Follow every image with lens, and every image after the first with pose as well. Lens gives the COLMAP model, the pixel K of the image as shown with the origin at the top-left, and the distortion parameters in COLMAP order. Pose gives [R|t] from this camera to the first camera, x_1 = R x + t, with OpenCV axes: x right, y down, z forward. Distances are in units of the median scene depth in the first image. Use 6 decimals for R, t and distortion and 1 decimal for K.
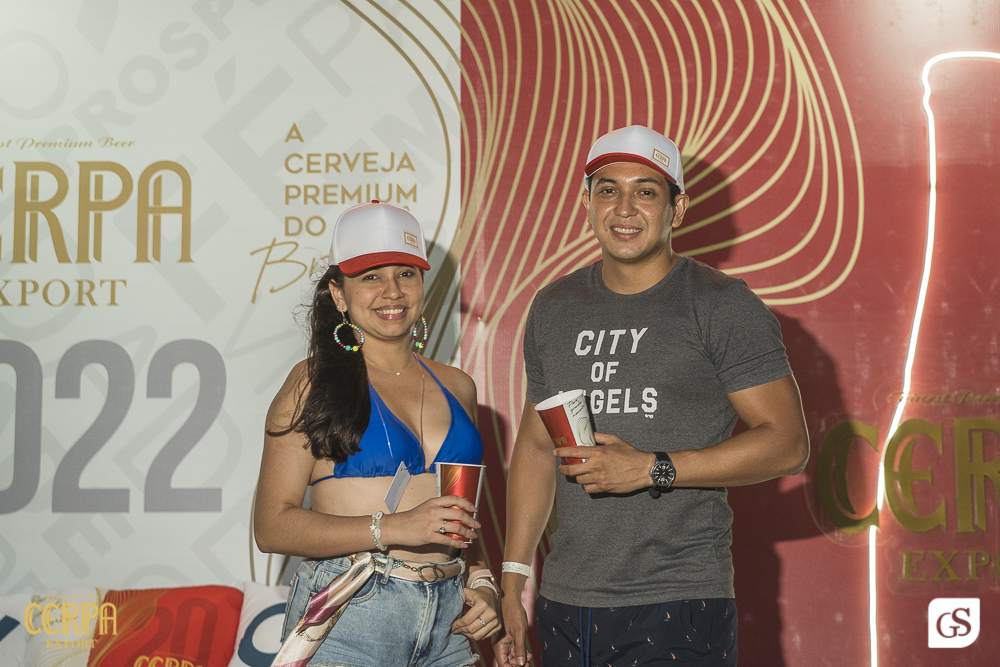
lens RADIAL K [[2490.6, 0, 507.2], [0, 2490.6, 360.9], [0, 0, 1]] dist [-0.038749, 0.000000]
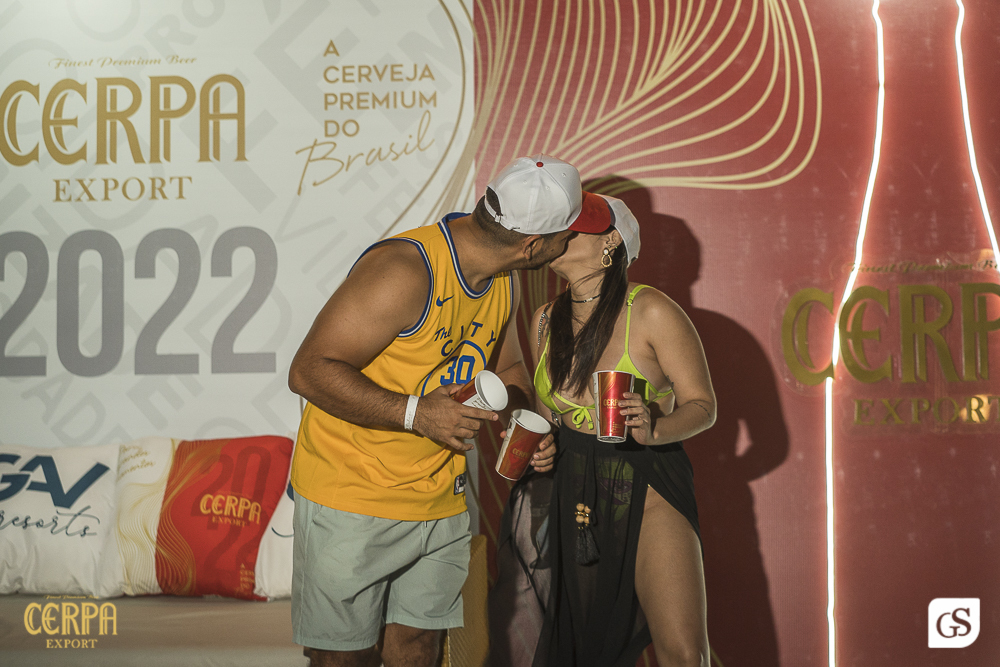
lens RADIAL K [[2490.6, 0, 445.1], [0, 2490.6, 382.3], [0, 0, 1]] dist [-0.038749, 0.000000]
pose [[0.997214, -0.011180, -0.073752, 0.052510], [0.016876, 0.996884, 0.077061, -0.024426], [0.072660, -0.078091, 0.994295, -0.172229]]
